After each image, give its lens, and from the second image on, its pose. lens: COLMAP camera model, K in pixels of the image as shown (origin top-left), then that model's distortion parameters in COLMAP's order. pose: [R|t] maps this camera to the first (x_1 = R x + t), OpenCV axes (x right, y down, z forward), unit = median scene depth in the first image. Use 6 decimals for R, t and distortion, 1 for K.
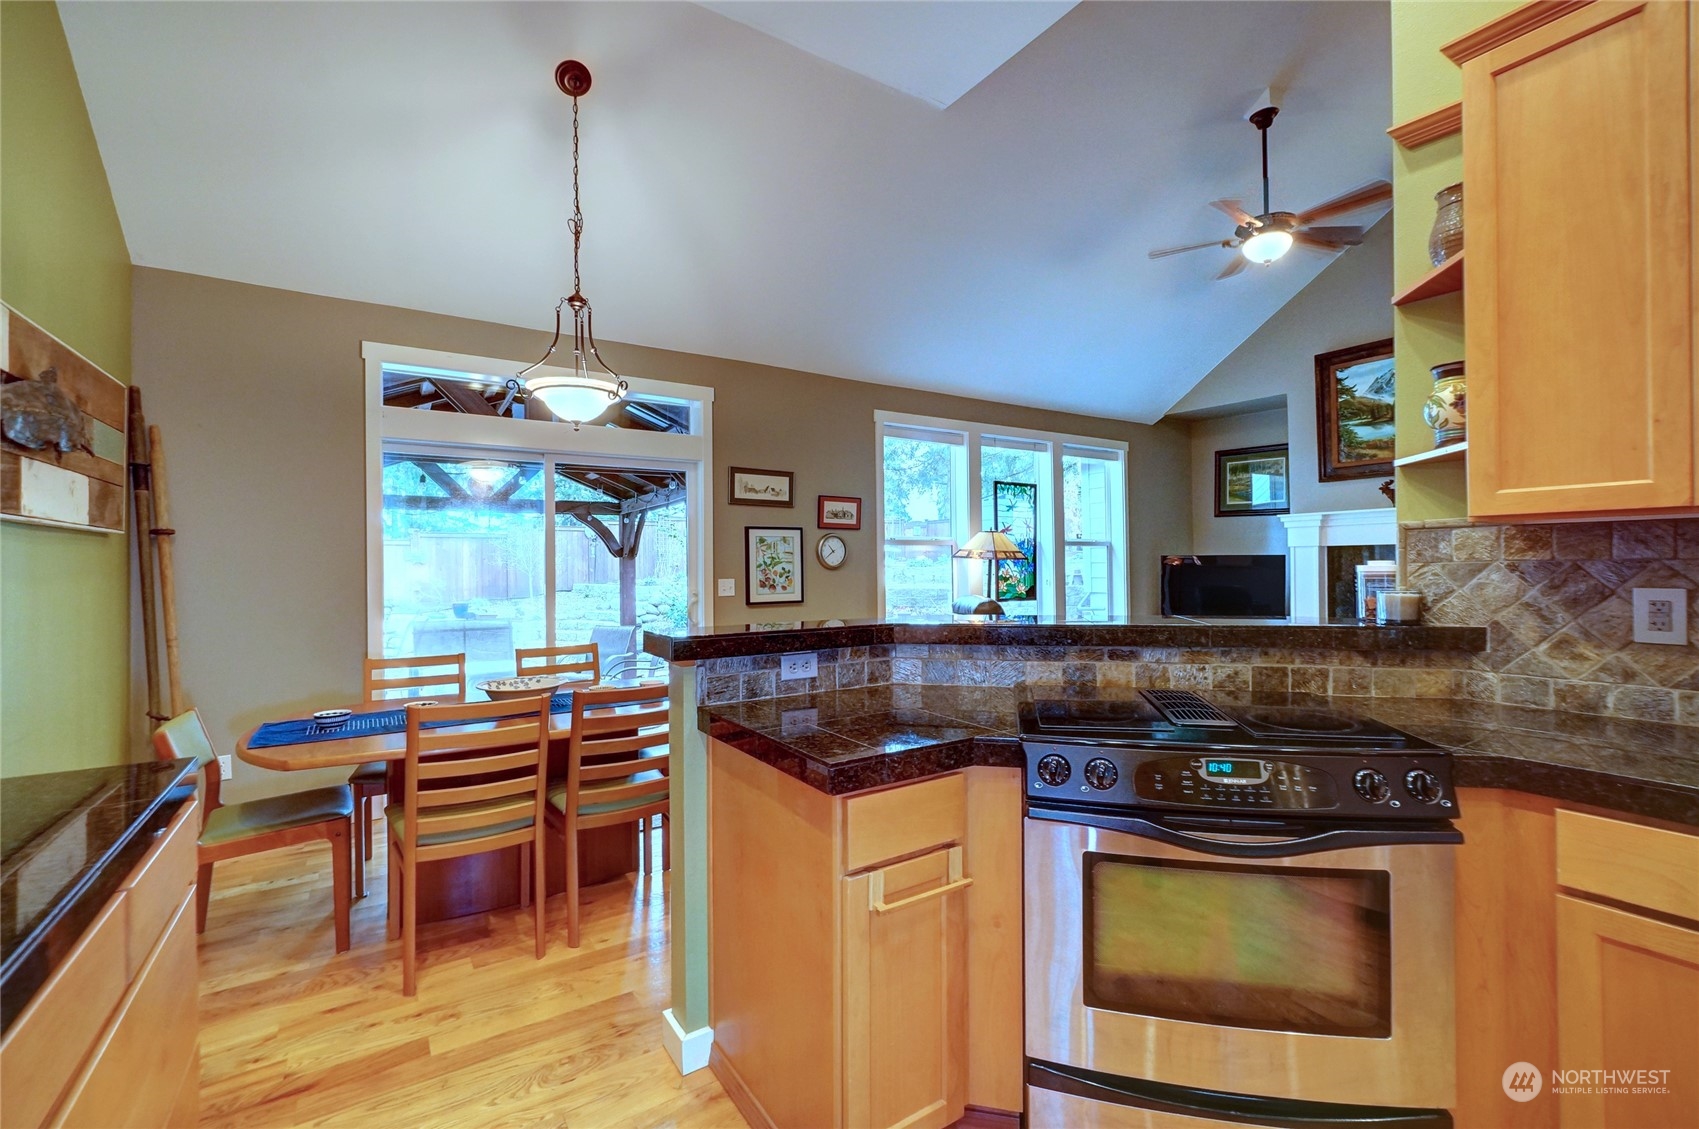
lens RADIAL K [[731.2, 0, 852.3], [0, 731.2, 558.8], [0, 0, 1]] dist [-0.003588, 0.000540]
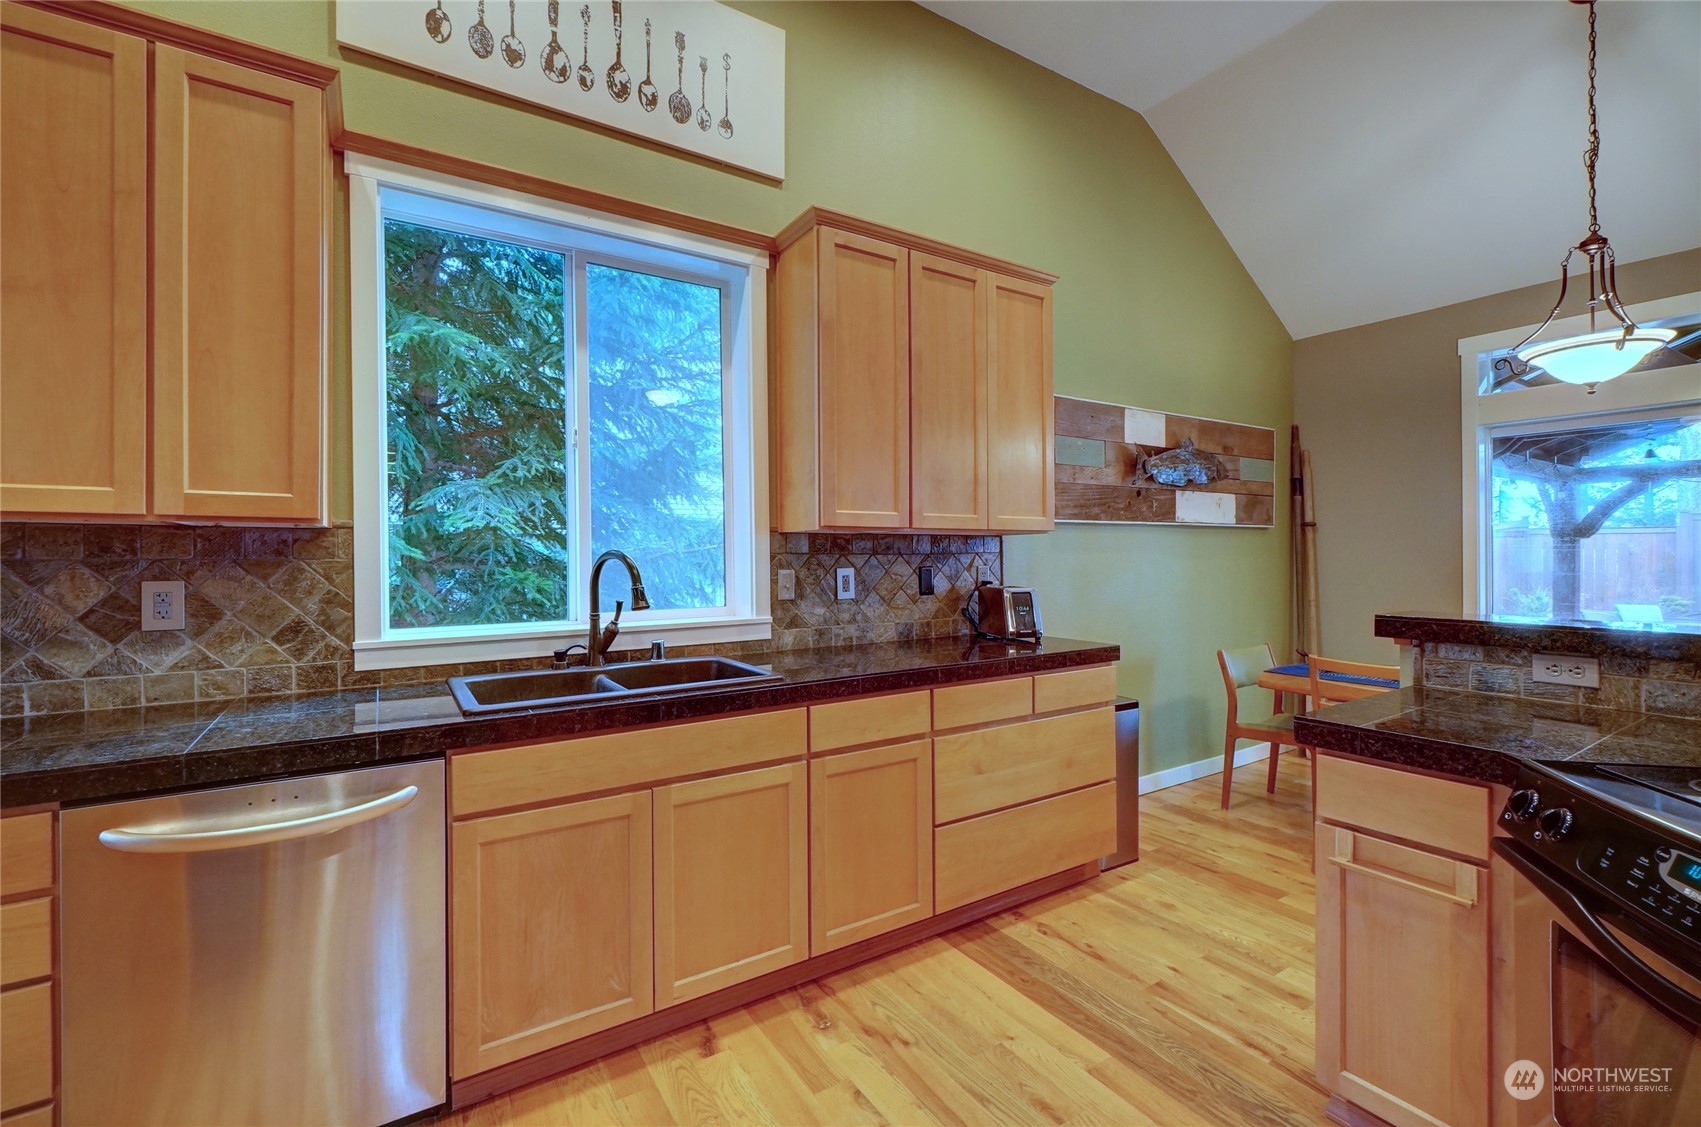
lens RADIAL K [[731.3, 0, 841.0], [0, 731.3, 557.8], [0, 0, 1]] dist [-0.003374, 0.000609]
pose [[-0.015951, 0.014467, -0.999768, 0.493587], [0.013168, 0.999812, 0.014258, -0.003787], [0.999786, -0.012938, -0.016139, 0.114119]]
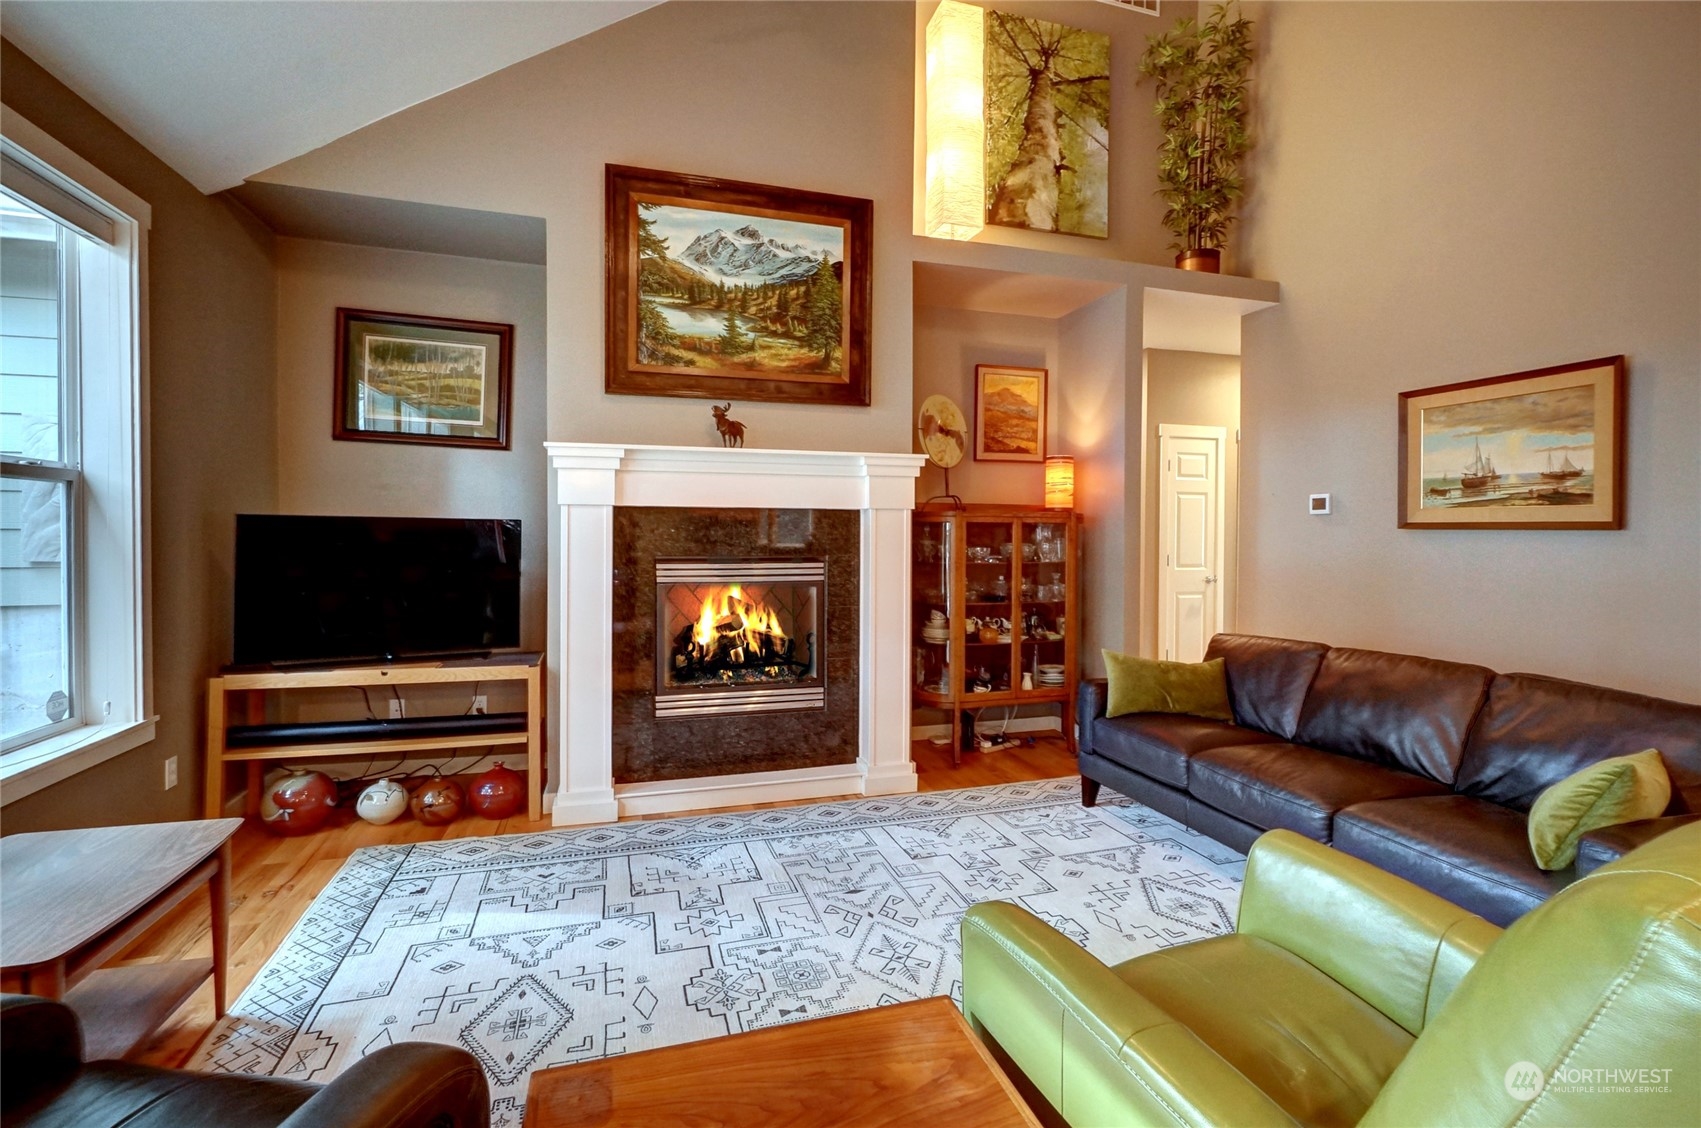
lens RADIAL K [[752.5, 0, 844.5], [0, 752.5, 539.4], [0, 0, 1]] dist [-0.004726, 0.000188]
pose [[0.285569, 0.003390, 0.958352, 0.253618], [-0.012629, 0.999920, 0.000226, 0.011657], [-0.958275, -0.012167, 0.285589, 1.219034]]
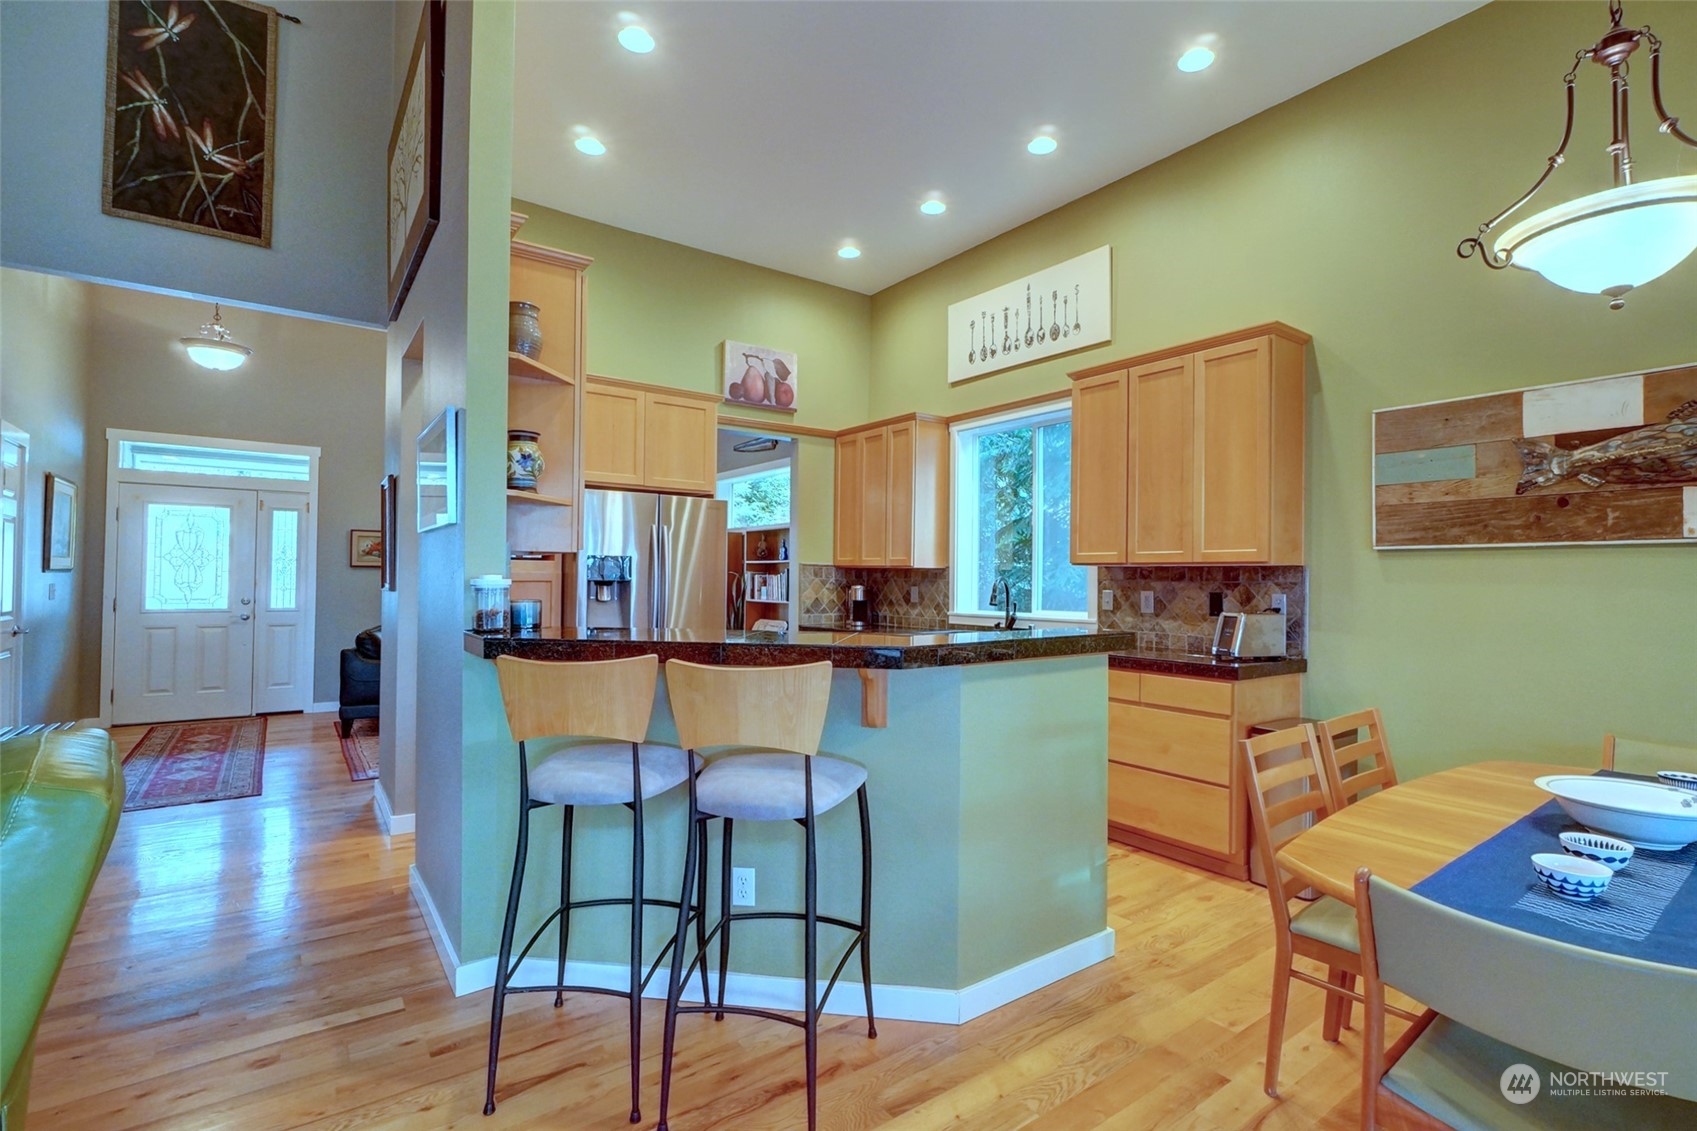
lens RADIAL K [[806.4, 0, 859.7], [0, 806.4, 565.5], [0, 0, 1]] dist [-0.000714, 0.000138]
pose [[-0.999101, -0.000634, -0.042391, 0.149053], [0.000317, 0.999748, -0.022440, 0.008733], [0.042394, -0.022433, -0.998849, 1.469898]]
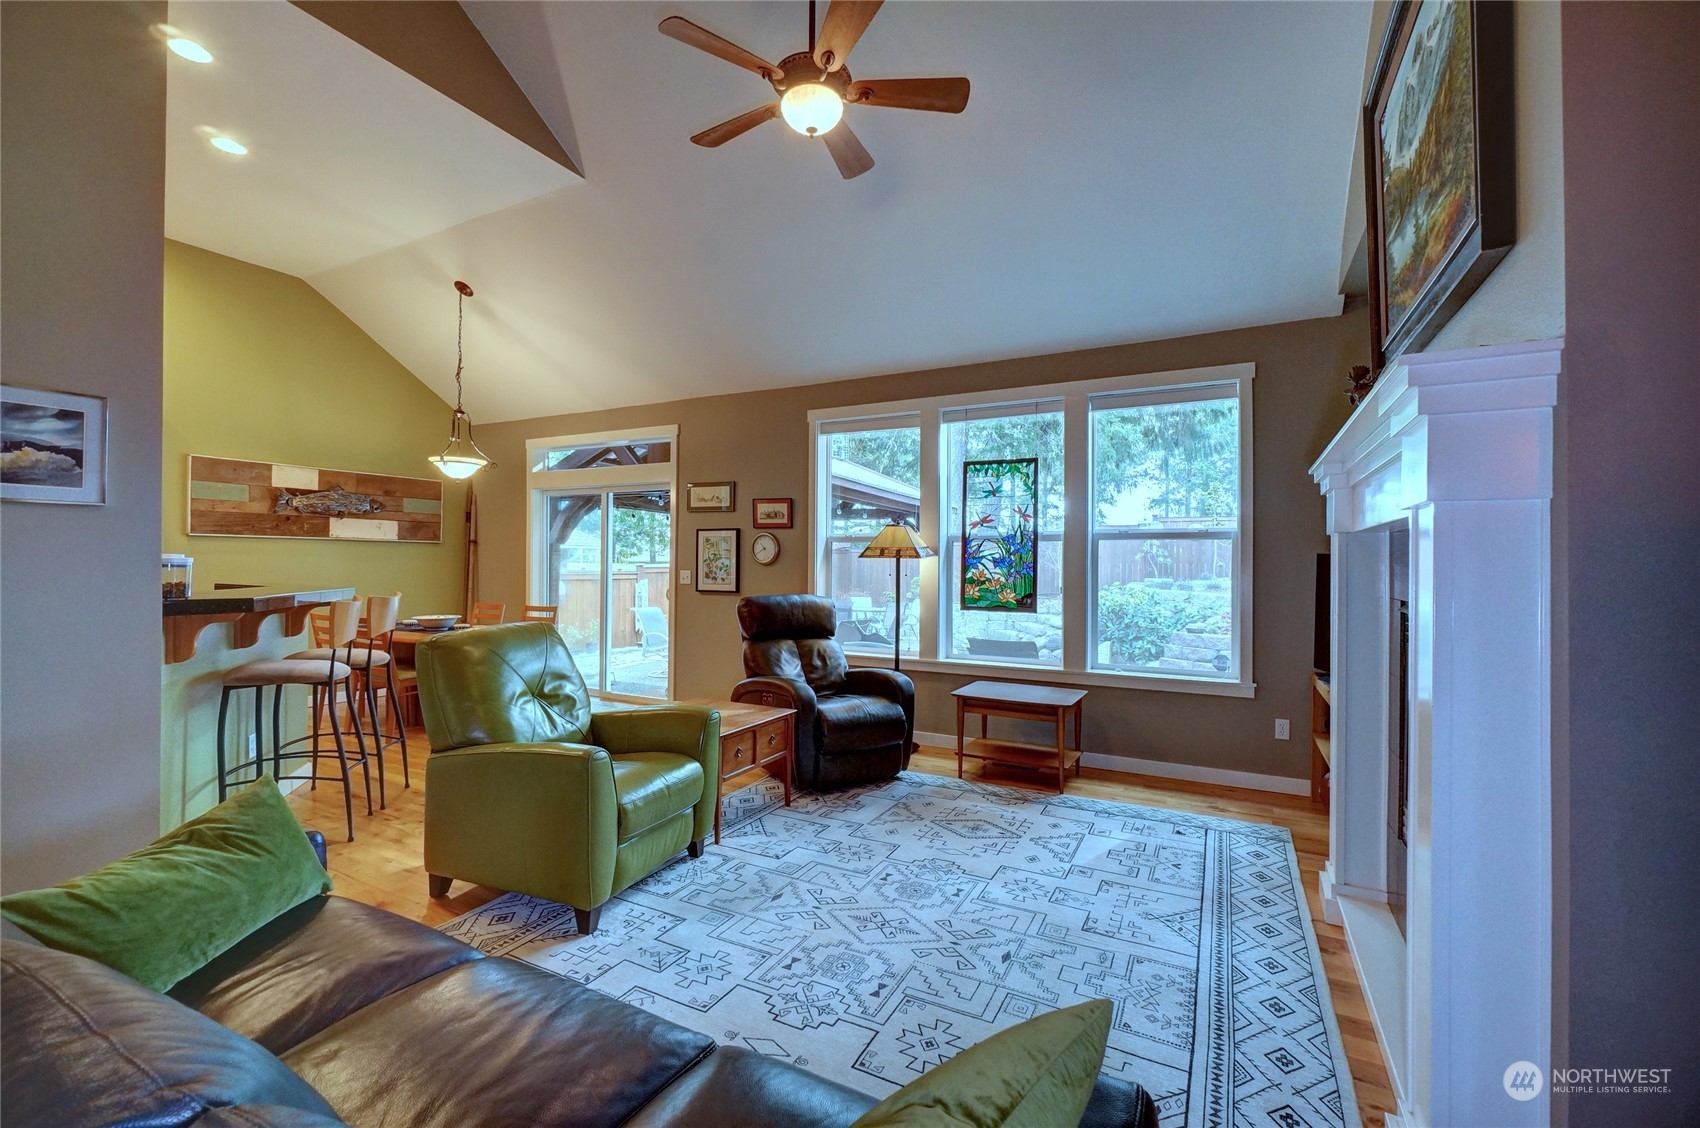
lens RADIAL K [[732.6, 0, 846.1], [0, 732.6, 563.0], [0, 0, 1]] dist [-0.003158, 0.000081]
pose [[0.475678, 0.013114, -0.879522, 1.629464], [-0.008015, 0.999912, 0.010574, -0.002479], [0.879583, 0.002020, 0.475741, 0.946034]]
